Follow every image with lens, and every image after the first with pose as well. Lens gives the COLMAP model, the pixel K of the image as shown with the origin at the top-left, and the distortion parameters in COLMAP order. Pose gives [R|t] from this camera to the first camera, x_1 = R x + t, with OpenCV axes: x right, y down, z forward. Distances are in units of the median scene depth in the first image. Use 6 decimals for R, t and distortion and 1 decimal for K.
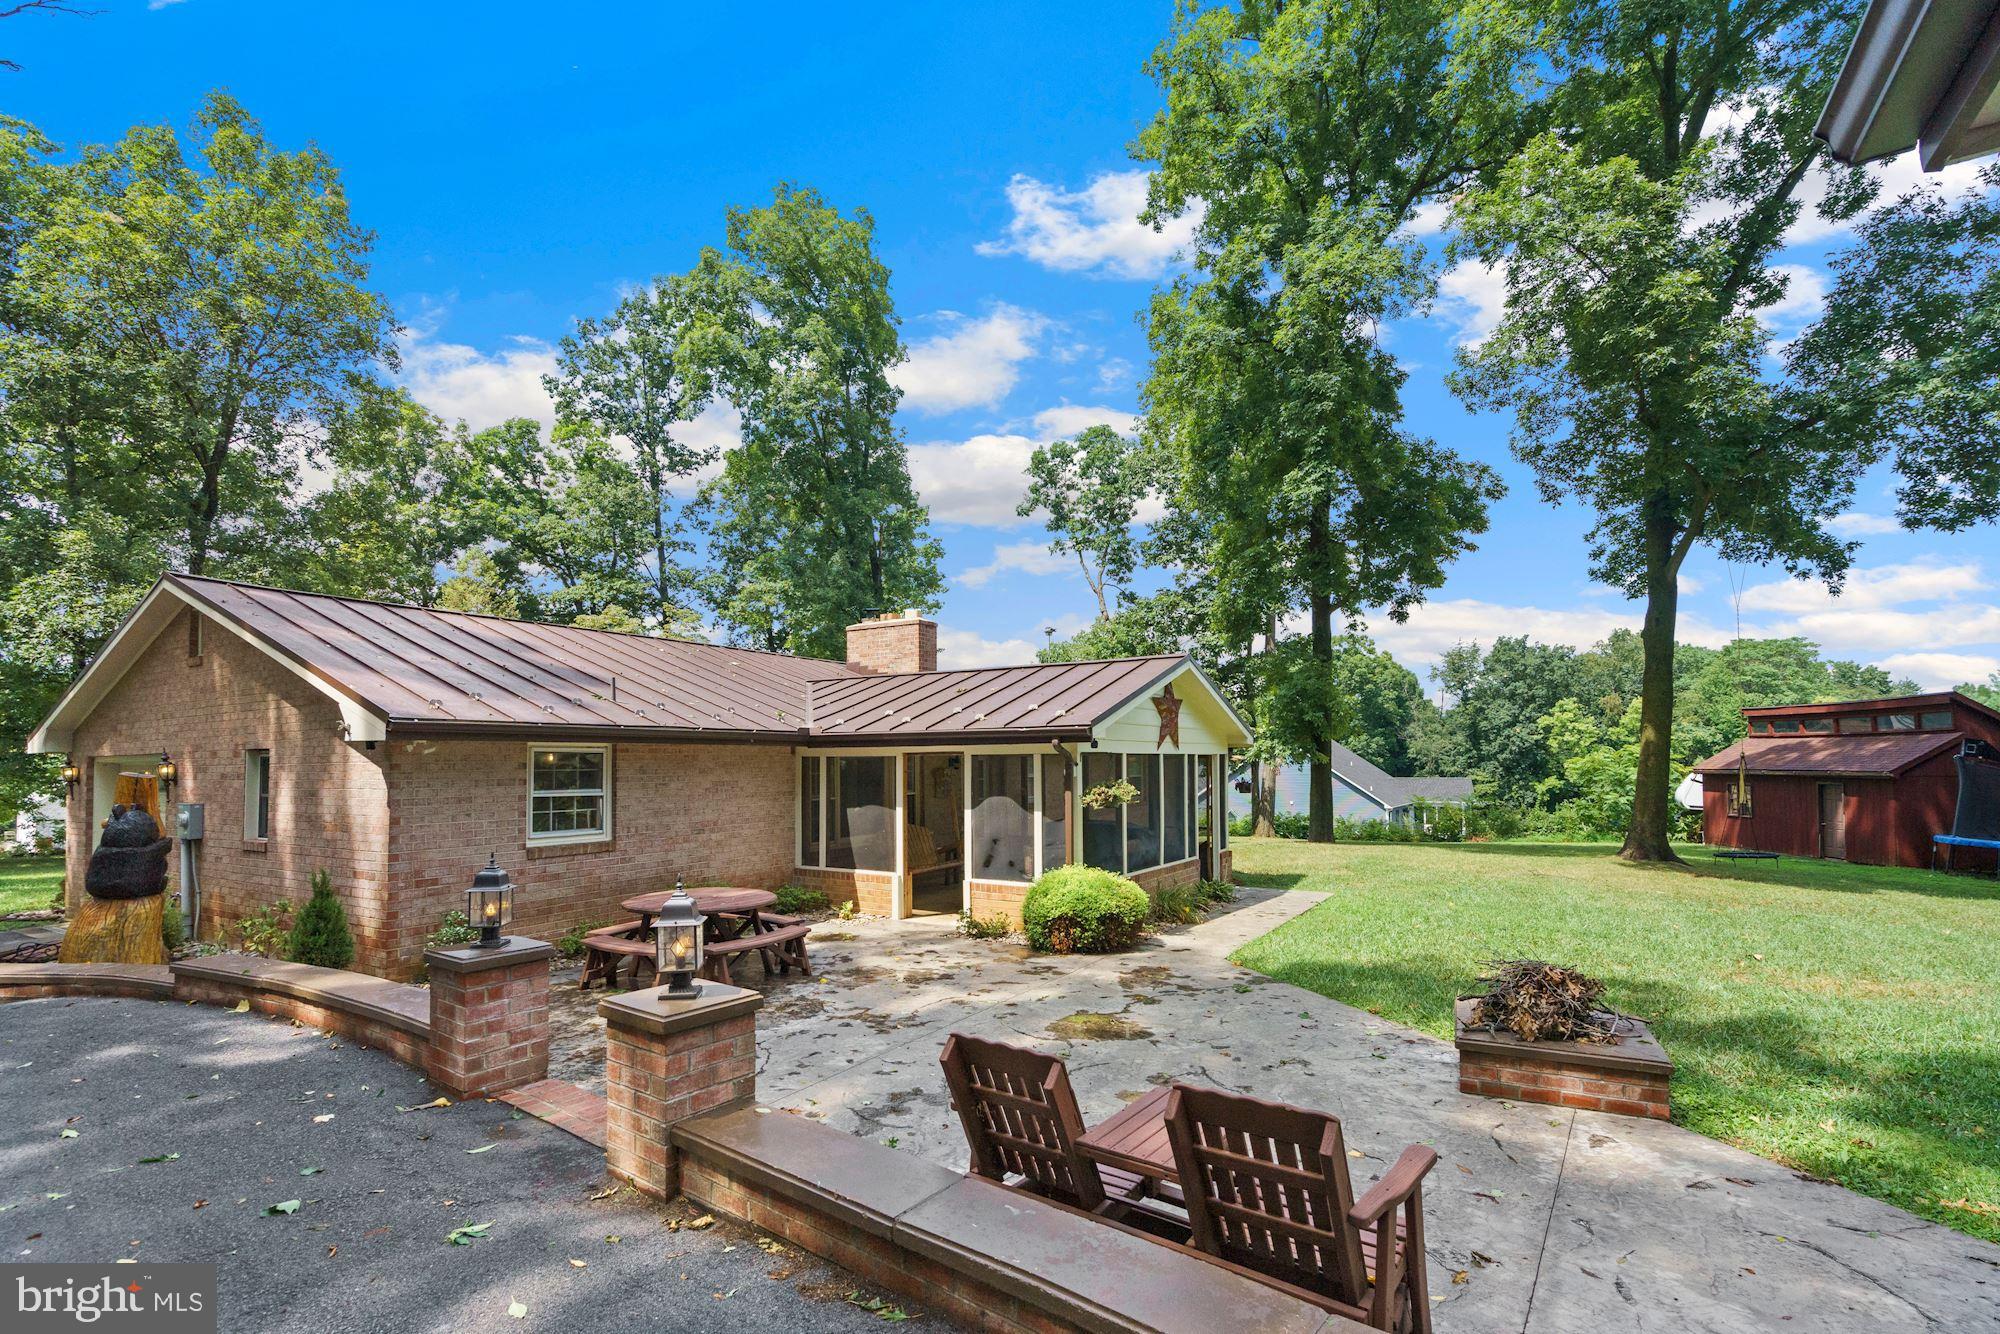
lens RADIAL K [[904.0, 0, 968.5], [0, 904.0, 734.0], [0, 0, 1]] dist [-0.004503, 0.004147]
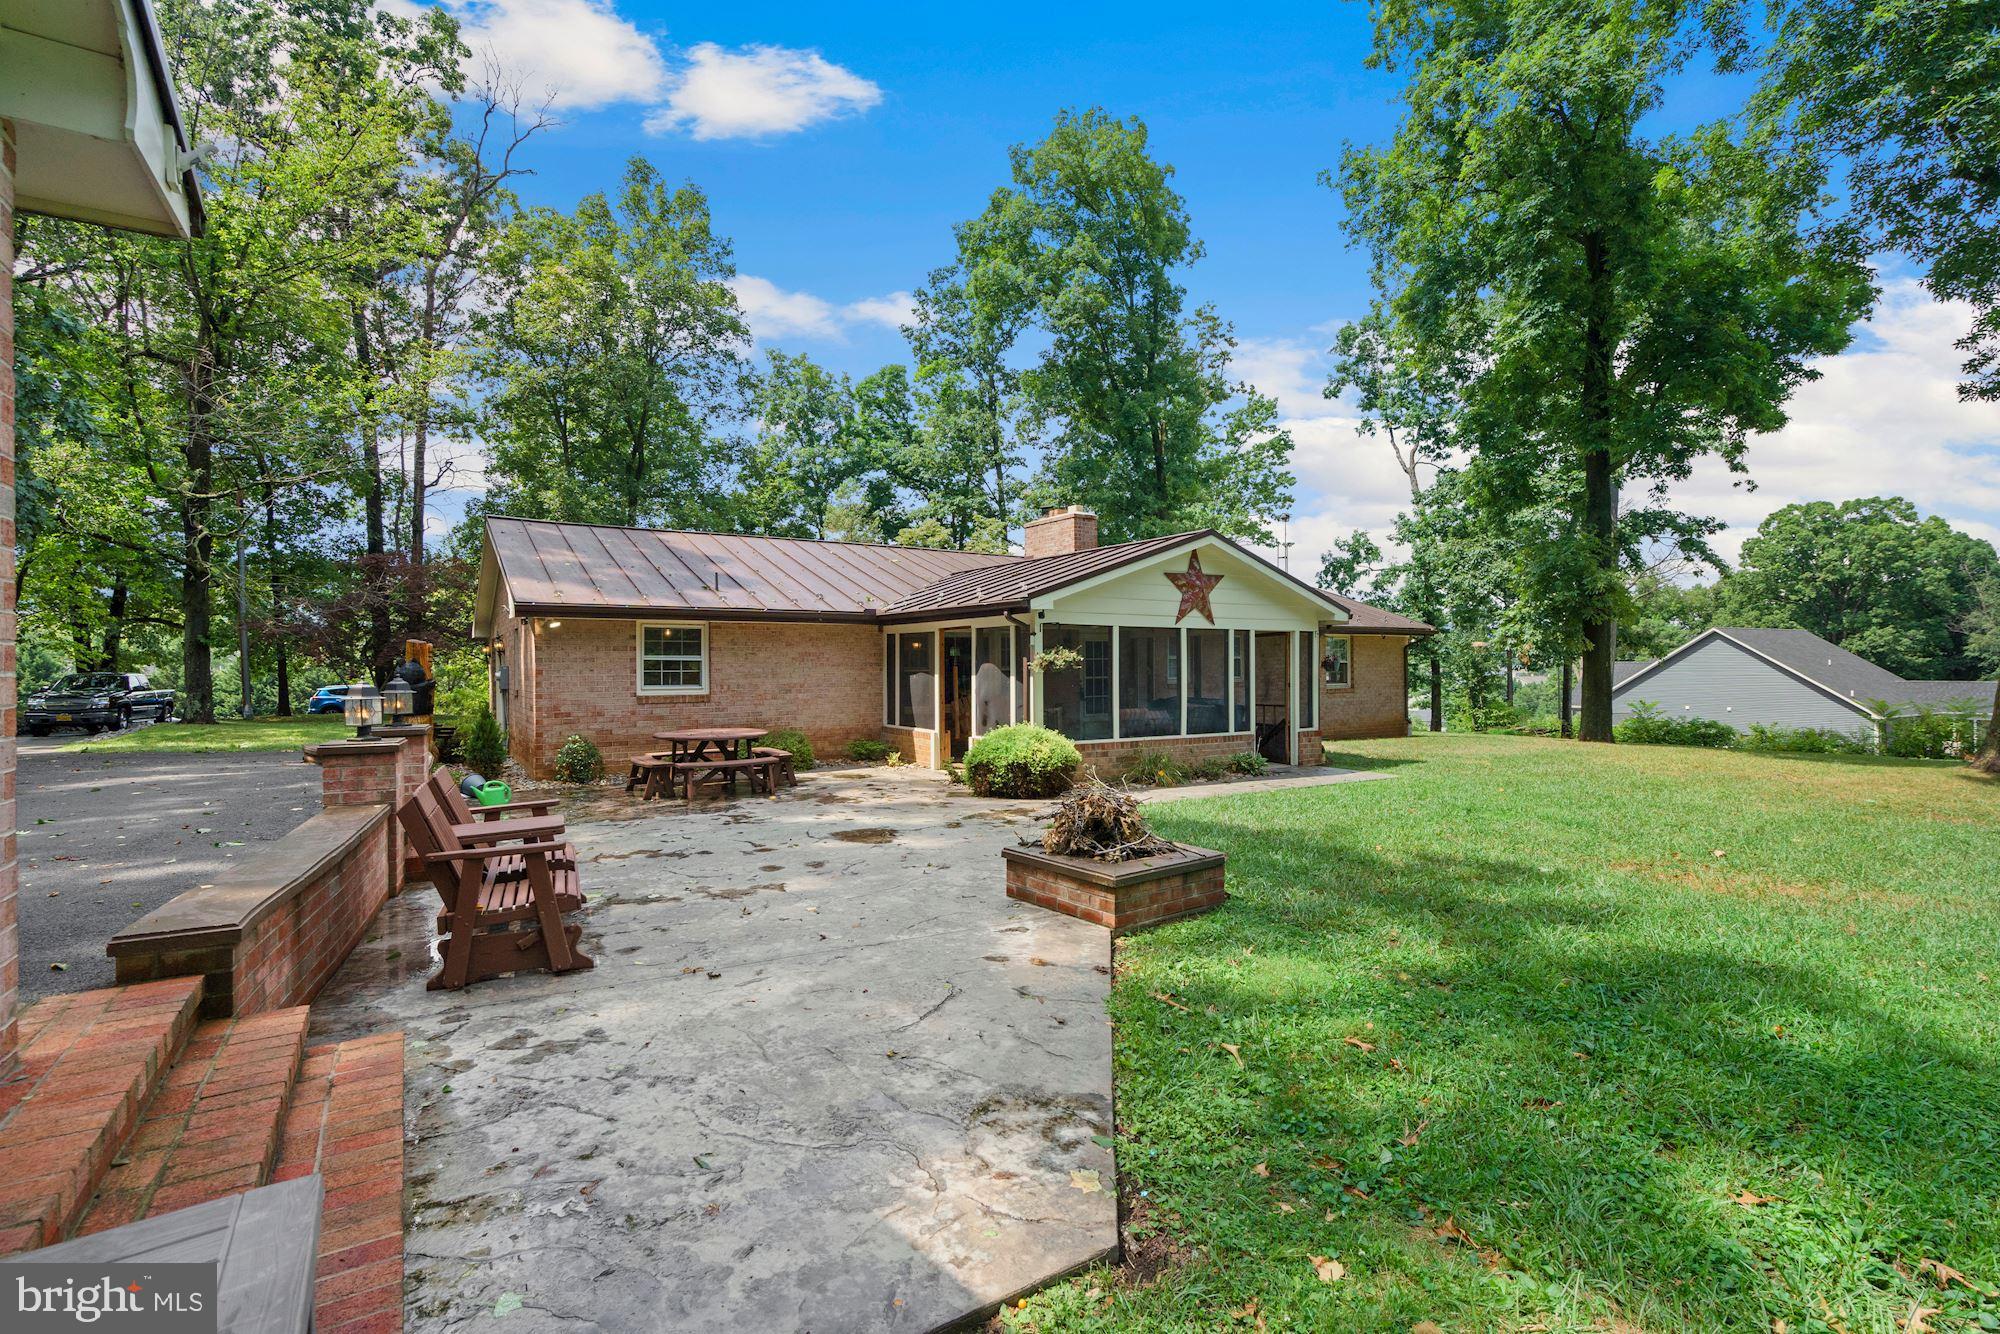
lens RADIAL K [[904.0, 0, 1056.3], [0, 904.0, 675.4], [0, 0, 1]] dist [-0.004503, 0.004147]
pose [[0.911660, 0.006935, -0.410886, 0.197021], [0.008875, 0.999292, 0.036557, 0.014709], [0.410849, -0.036974, 0.910953, -0.000120]]
